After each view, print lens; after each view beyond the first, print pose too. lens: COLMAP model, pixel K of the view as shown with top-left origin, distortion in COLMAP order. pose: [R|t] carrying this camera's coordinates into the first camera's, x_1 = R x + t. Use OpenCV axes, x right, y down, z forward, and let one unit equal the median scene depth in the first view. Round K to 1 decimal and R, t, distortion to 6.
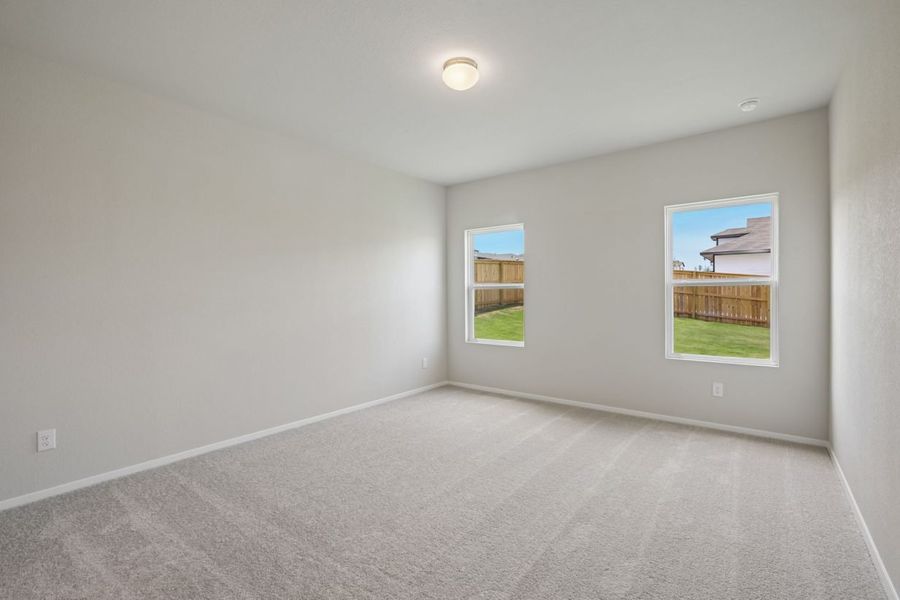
lens RADIAL K [[402.1, 0, 453.1], [0, 402.1, 298.3], [0, 0, 1]] dist [-0.017108, 0.004108]
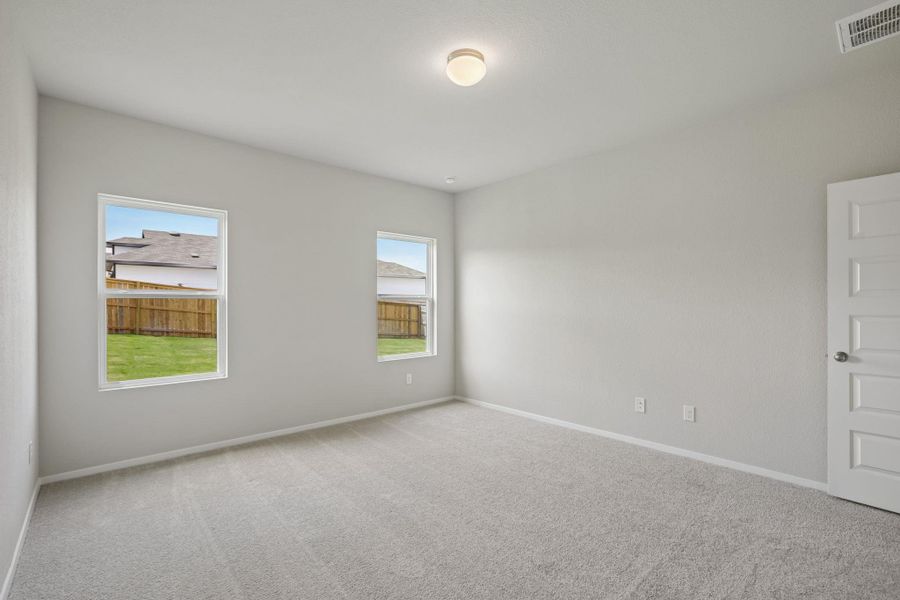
lens RADIAL K [[402.1, 0, 454.0], [0, 402.1, 306.6], [0, 0, 1]] dist [-0.017108, 0.004108]
pose [[0.167244, 0.006152, 0.985896, -0.161466], [0.006963, 0.999948, -0.007421, 0.000360], [-0.985891, 0.008106, 0.167192, 0.162328]]
